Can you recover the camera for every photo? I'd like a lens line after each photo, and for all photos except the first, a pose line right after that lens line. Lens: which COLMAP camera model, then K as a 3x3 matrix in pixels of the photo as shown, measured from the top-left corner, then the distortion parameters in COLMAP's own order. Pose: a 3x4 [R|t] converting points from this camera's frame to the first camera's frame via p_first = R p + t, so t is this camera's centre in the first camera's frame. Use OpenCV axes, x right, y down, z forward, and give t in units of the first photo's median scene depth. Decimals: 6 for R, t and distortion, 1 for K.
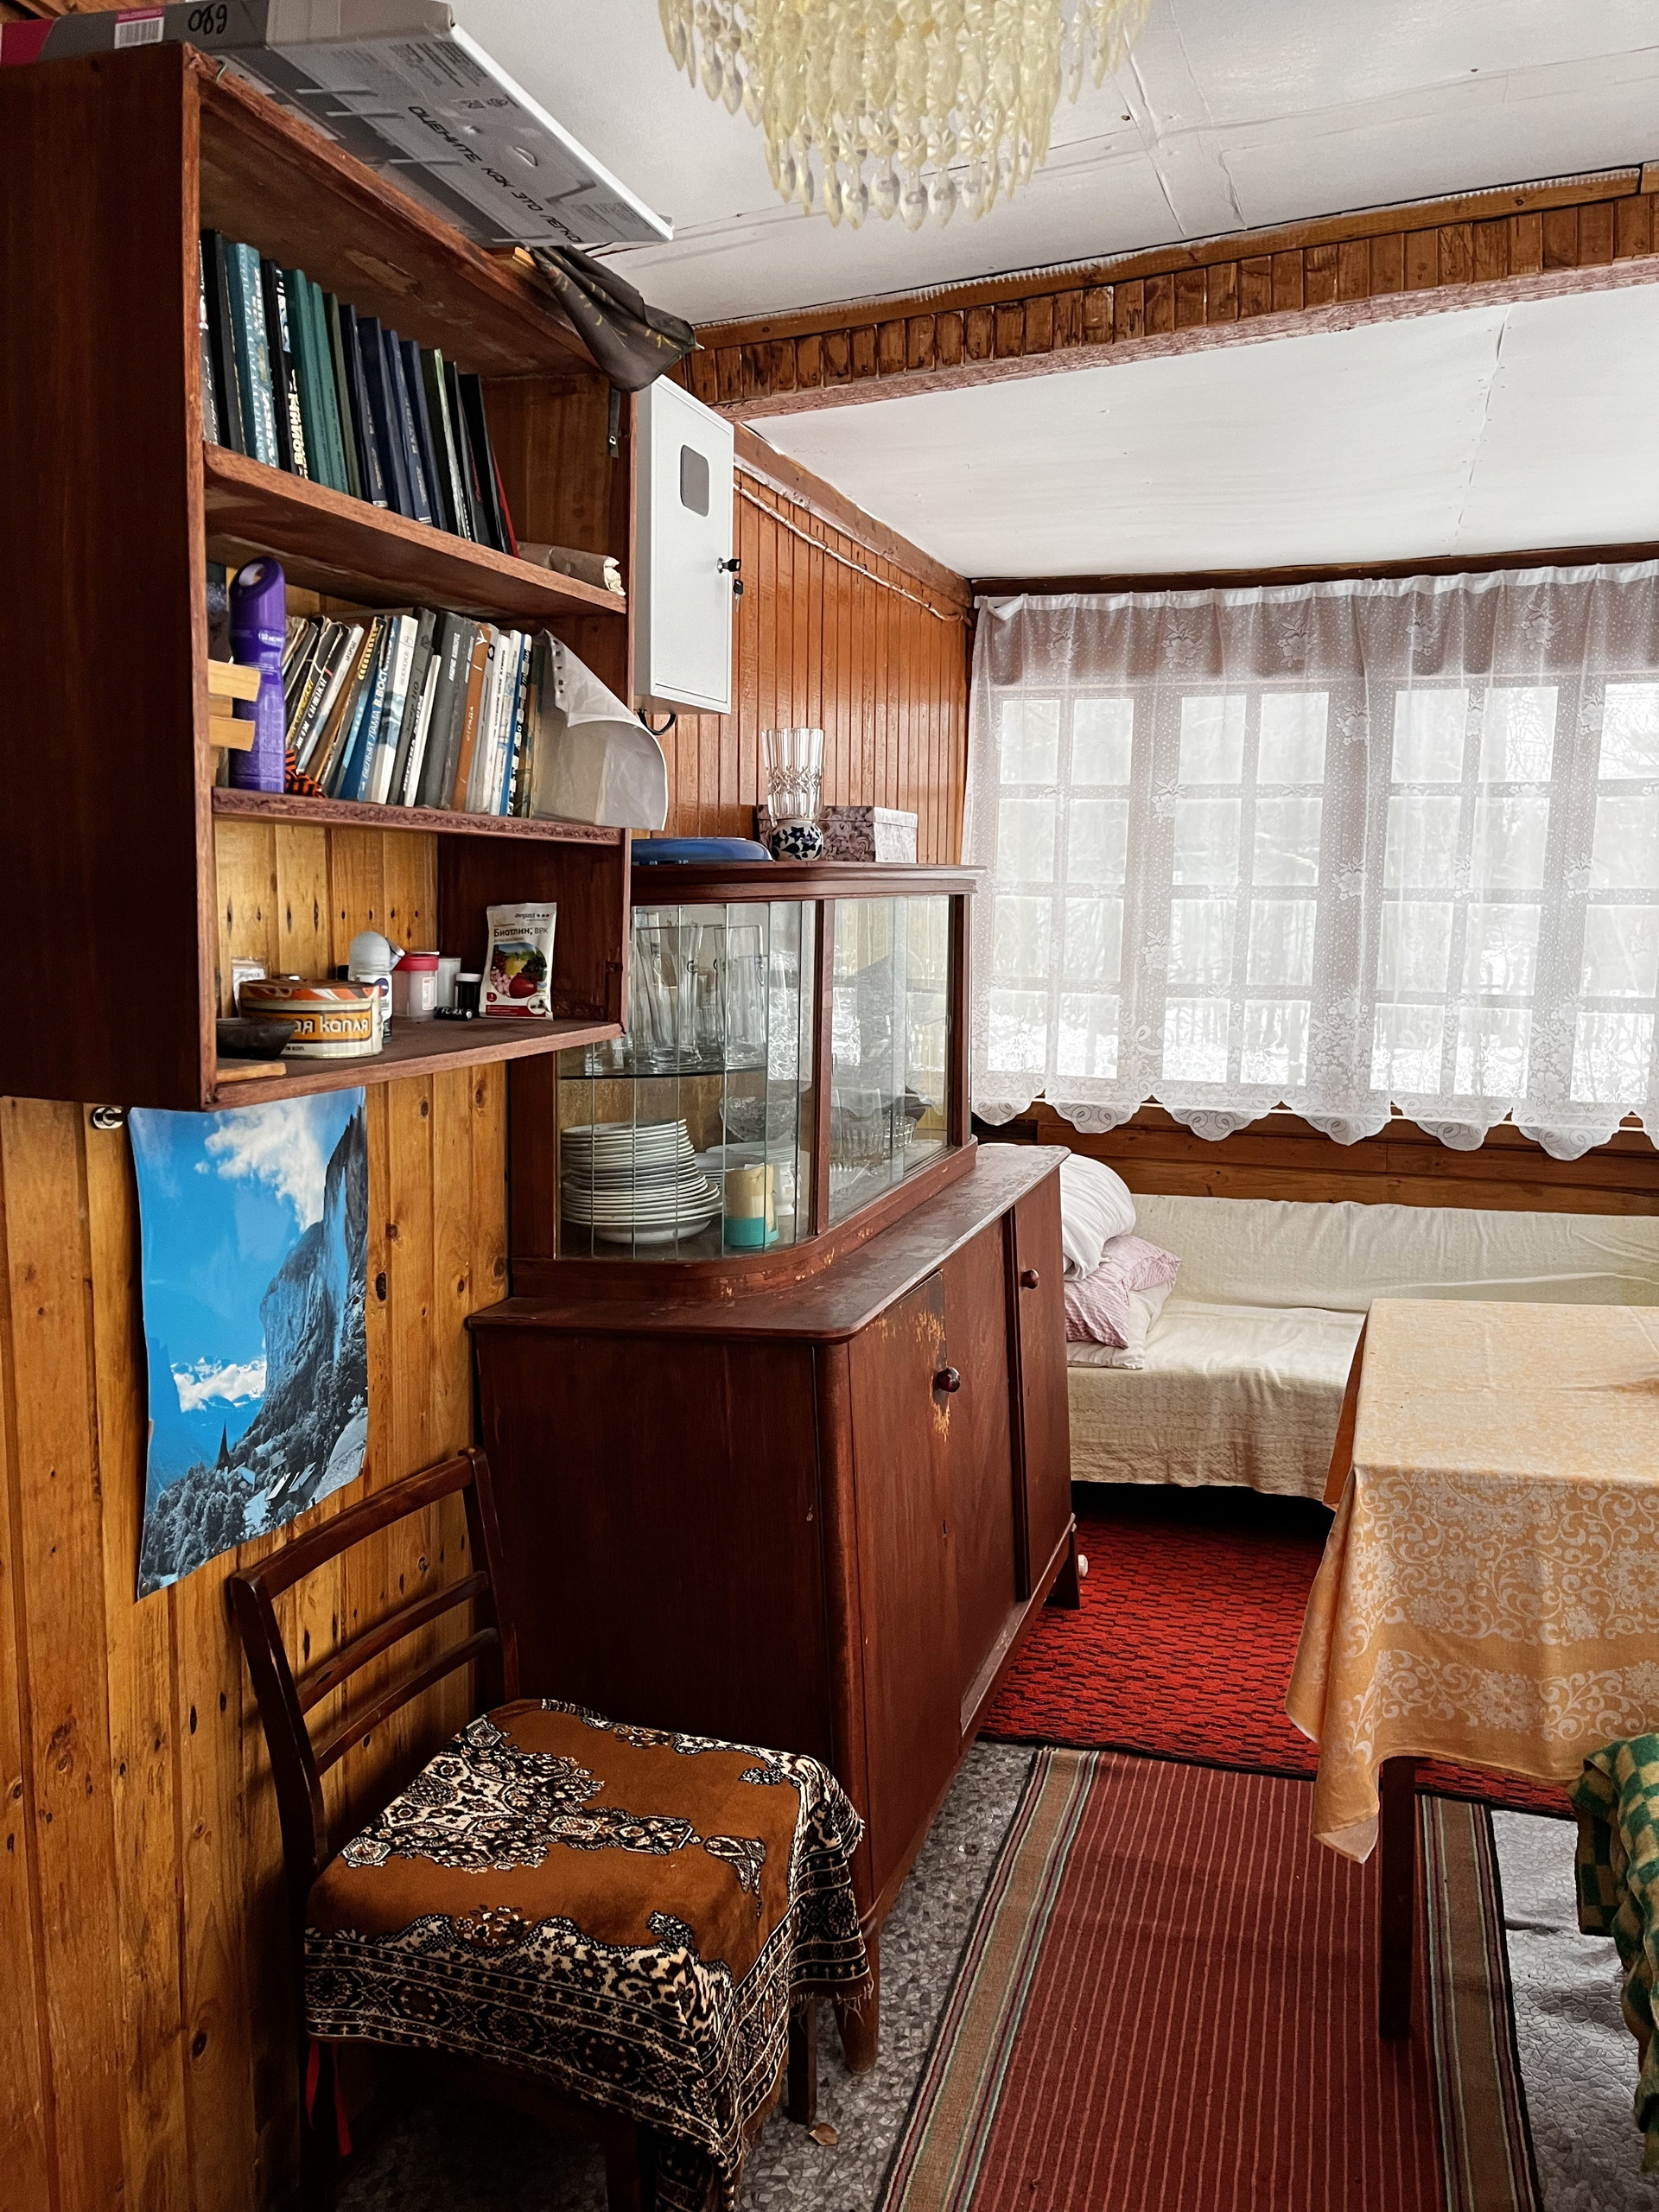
lens RADIAL K [[1673.9, 0, 812.6], [0, 1673.9, 1098.7], [0, 0, 1]] dist [0.071136, -0.088390]
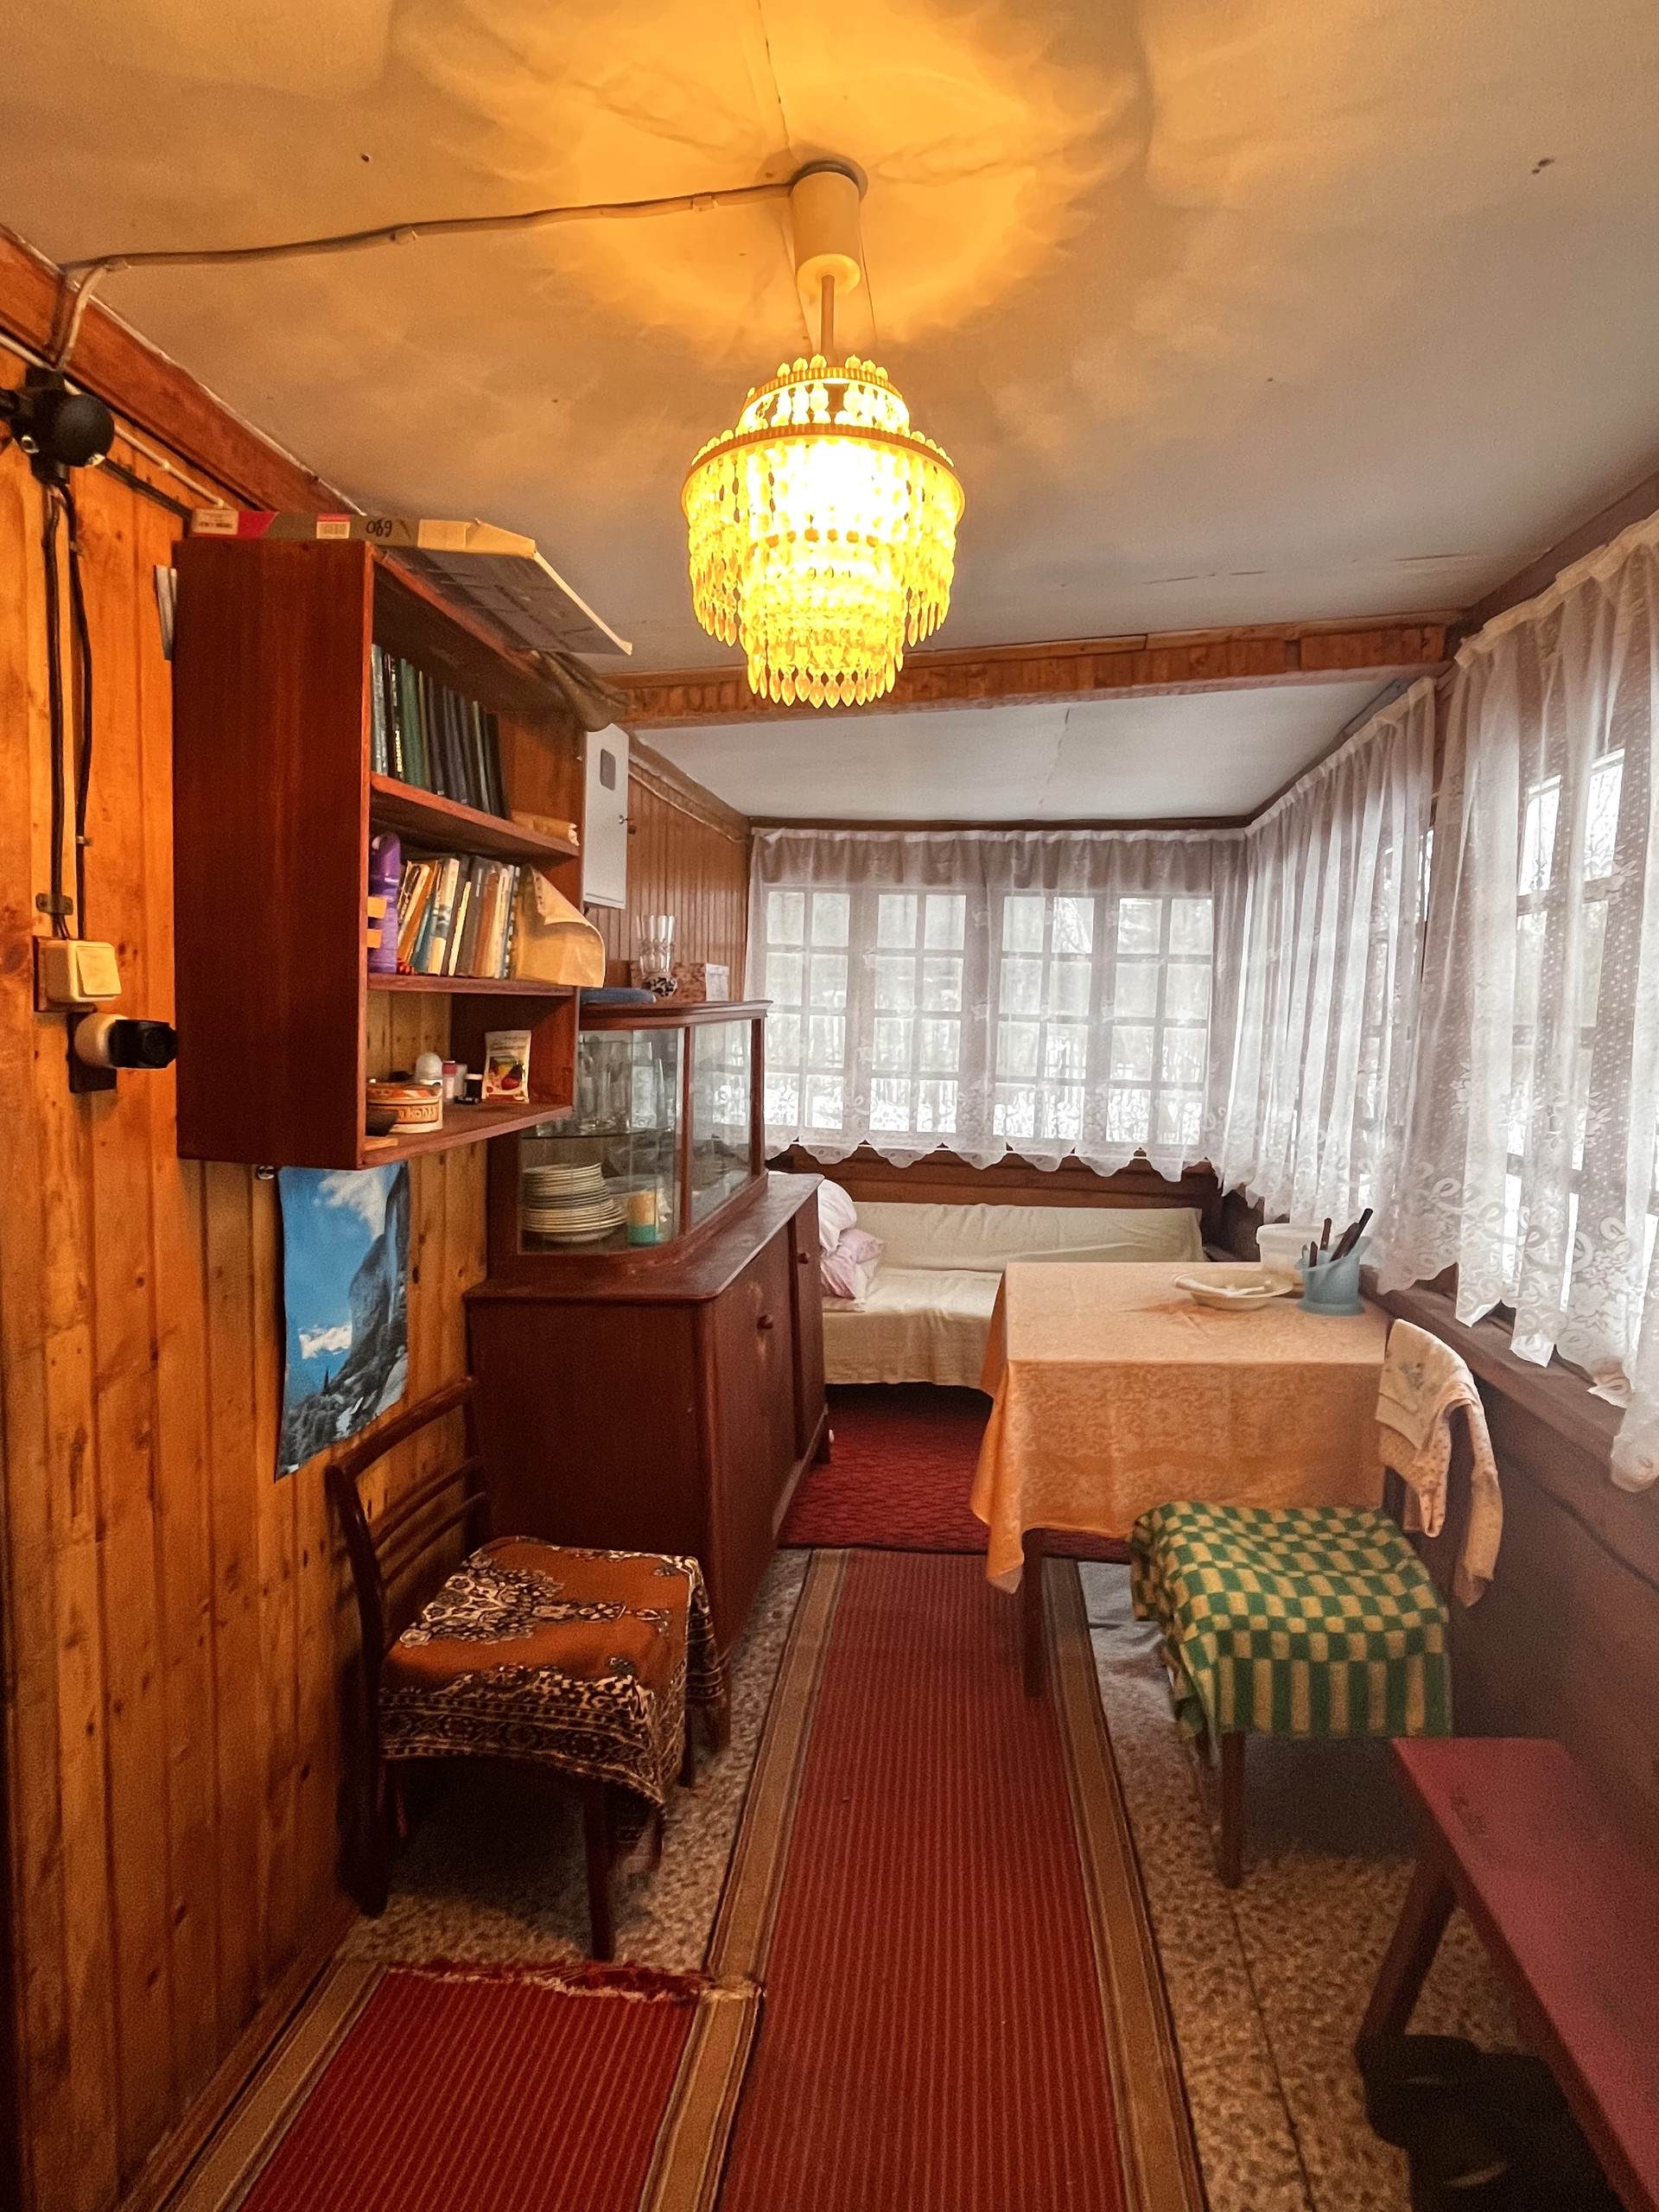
lens RADIAL K [[1120.7, 0, 833.8], [0, 1120.7, 1087.3], [0, 0, 1]] dist [-0.003297, 0.000301]
pose [[0.981209, -0.000013, 0.192947, -0.058623], [0.008517, 0.999028, -0.043246, -0.010884], [-0.192759, 0.044077, 0.980256, -0.077867]]
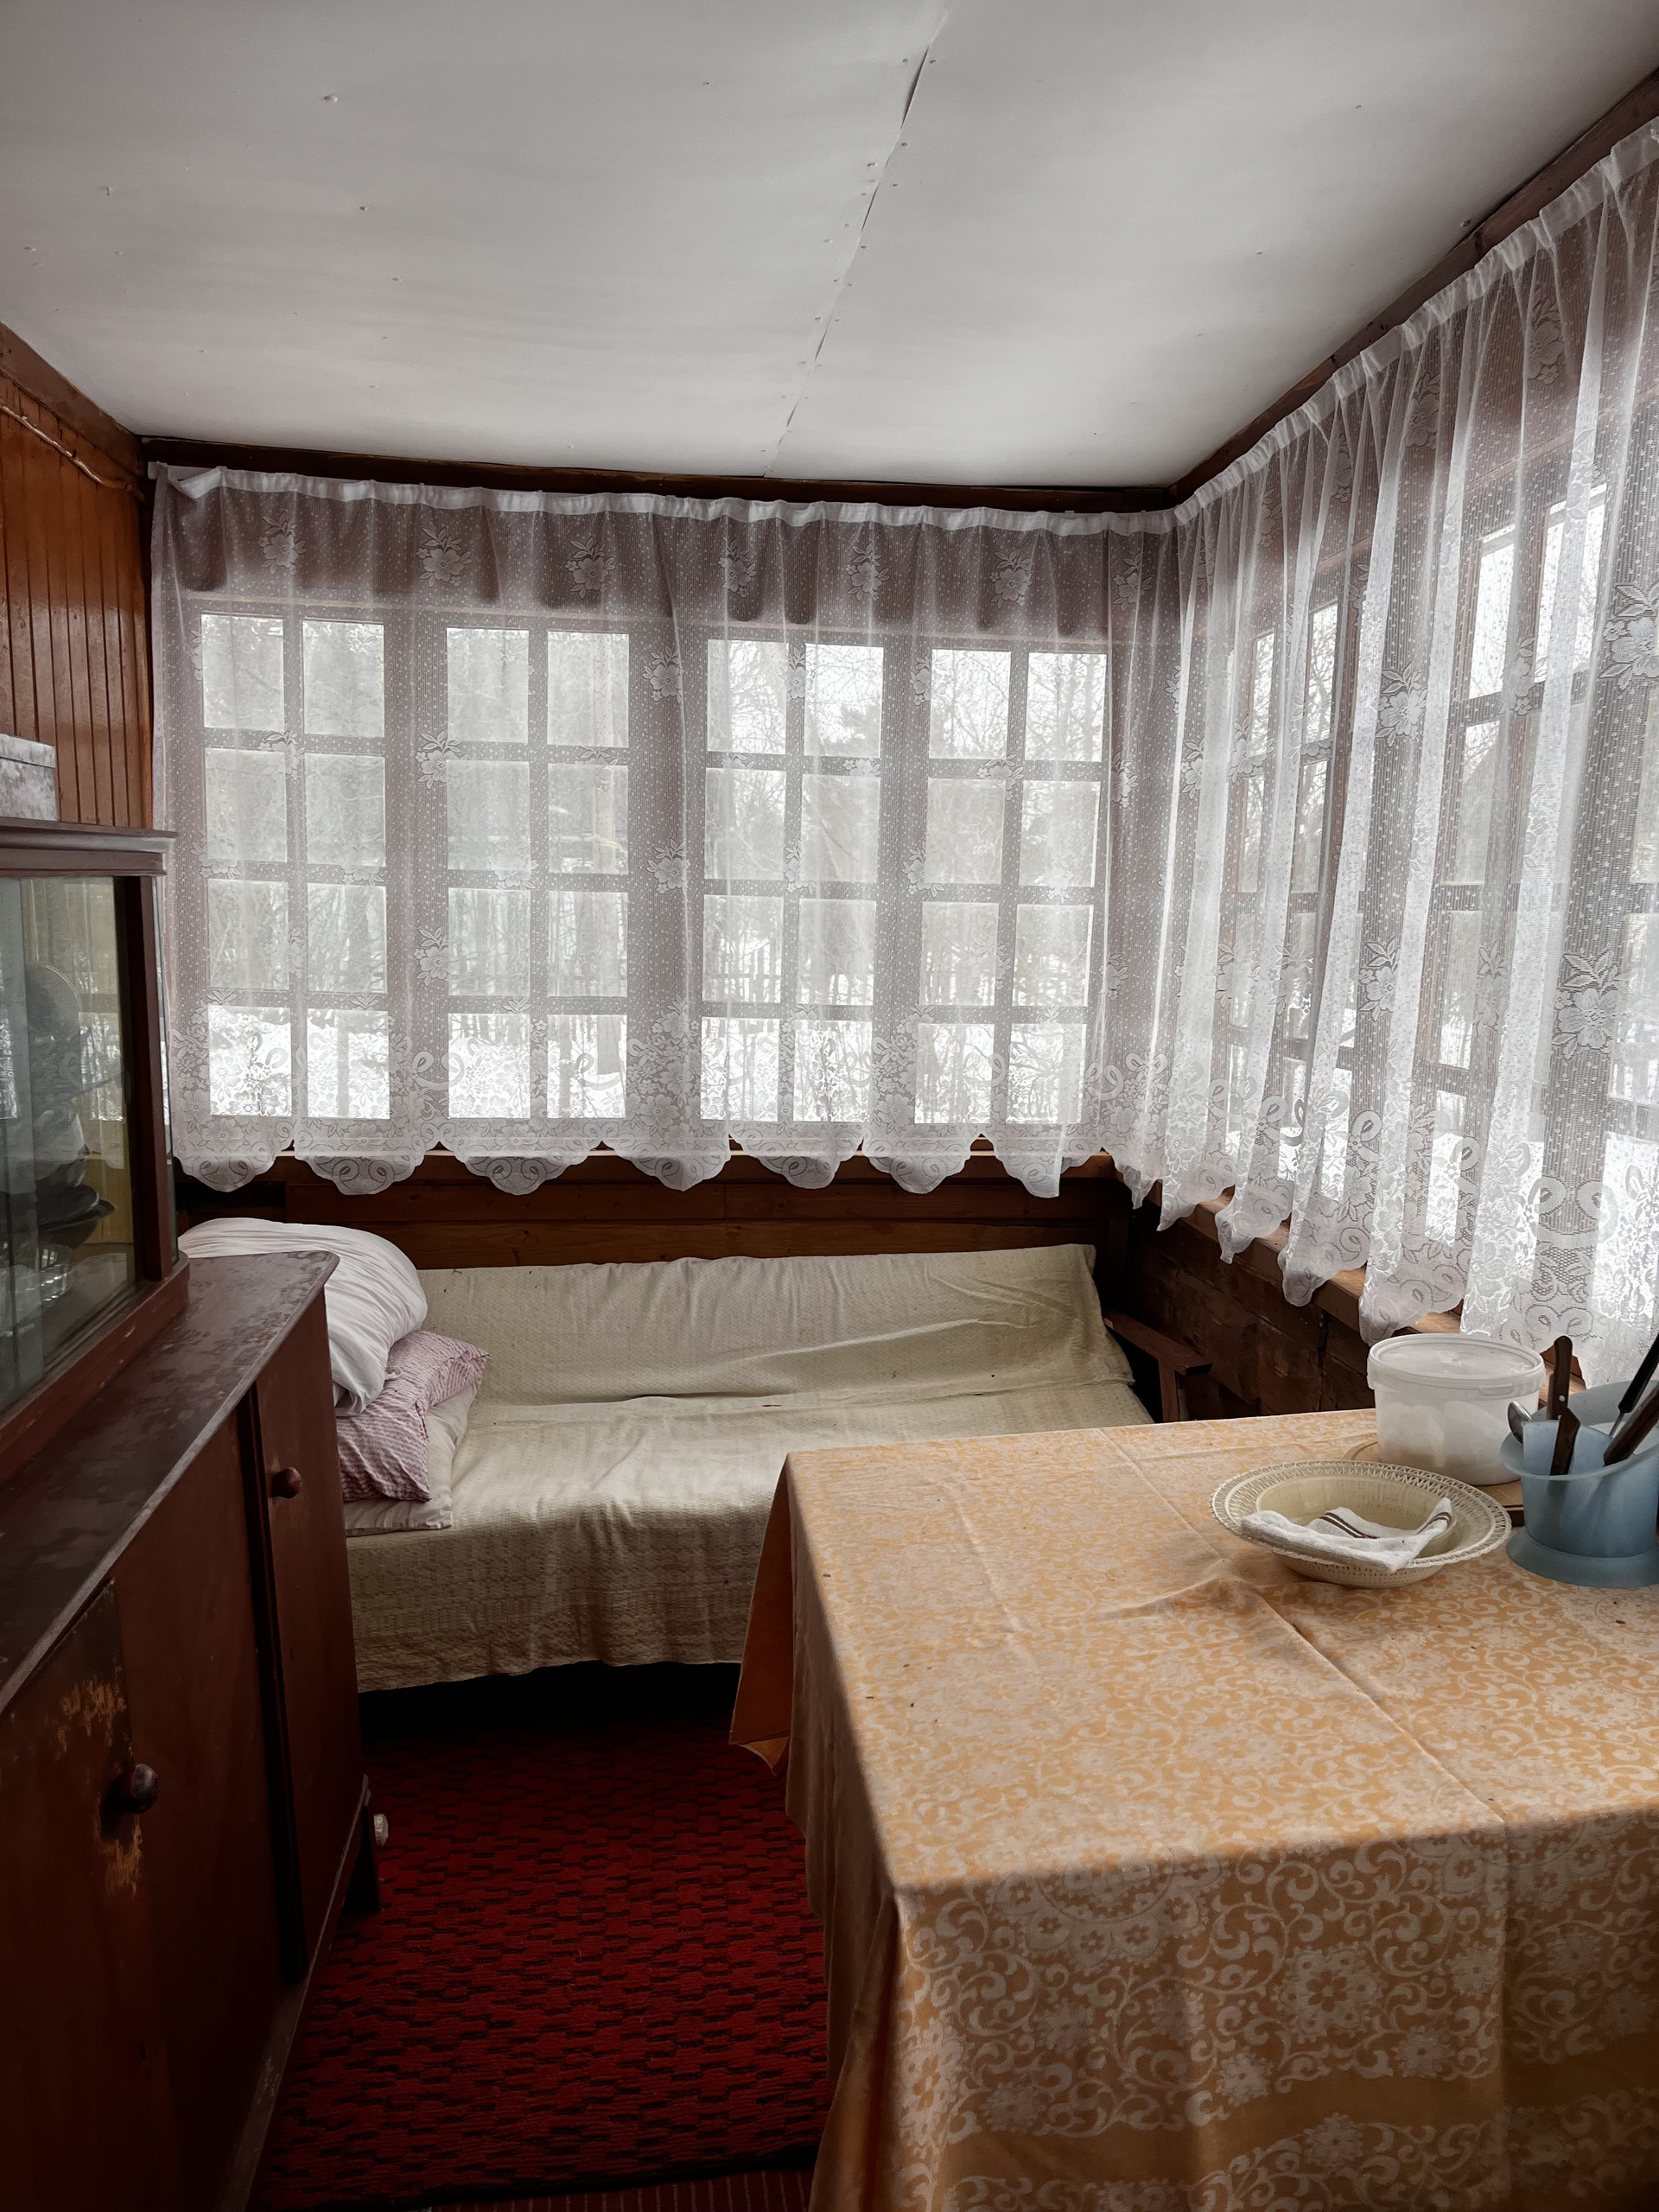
lens RADIAL K [[1673.9, 0, 857.3], [0, 1673.9, 1119.4], [0, 0, 1]] dist [0.071136, -0.088390]
pose [[0.894322, -0.052787, 0.444300, 0.054315], [0.043943, 0.998578, 0.030190, -0.048008], [-0.445261, -0.007475, 0.895369, 0.387626]]
